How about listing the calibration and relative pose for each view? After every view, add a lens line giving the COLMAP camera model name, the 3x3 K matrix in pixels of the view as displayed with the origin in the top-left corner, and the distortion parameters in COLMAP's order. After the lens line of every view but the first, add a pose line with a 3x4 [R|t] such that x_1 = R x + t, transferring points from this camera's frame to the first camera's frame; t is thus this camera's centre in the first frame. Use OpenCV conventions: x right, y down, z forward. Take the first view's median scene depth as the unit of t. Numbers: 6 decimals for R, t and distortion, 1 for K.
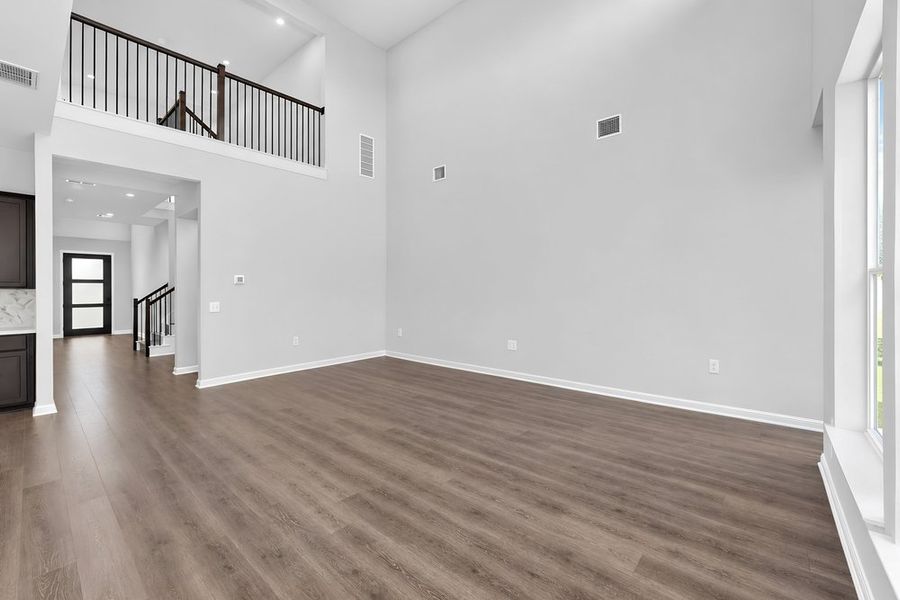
lens RADIAL K [[366.8, 0, 449.7], [0, 366.8, 292.7], [0, 0, 1]] dist [-0.000503, -0.000124]
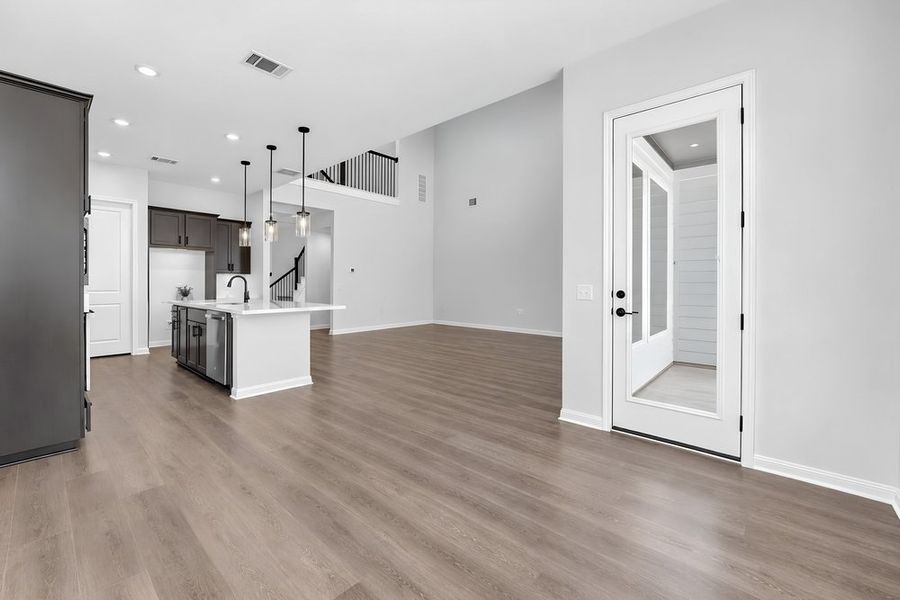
lens RADIAL K [[366.8, 0, 449.7], [0, 366.8, 292.7], [0, 0, 1]] dist [-0.000503, -0.000124]
pose [[0.999914, 0.012996, -0.001603, -0.091255], [-0.012979, 0.999866, 0.010013, 0.027539], [0.001733, -0.009992, 0.999949, -0.410977]]
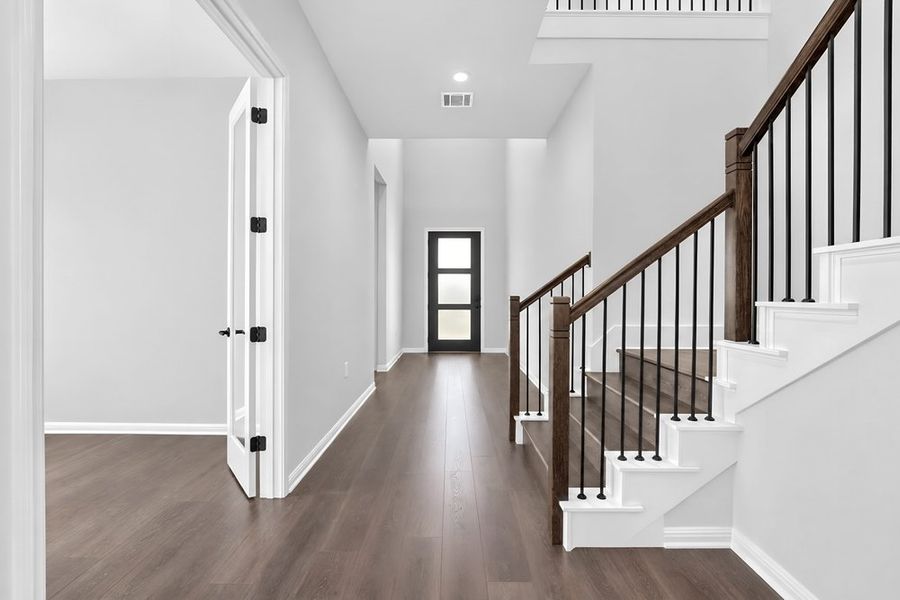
lens RADIAL K [[371.4, 0, 450.0], [0, 371.4, 300.0], [0, 0, 1]] dist [-0.024671, 0.000033]
pose [[0.656661, 0.016998, -0.753994, -0.631181], [-0.007675, 0.999845, 0.015857, 0.014970], [0.754146, -0.004626, 0.656690, 0.721656]]
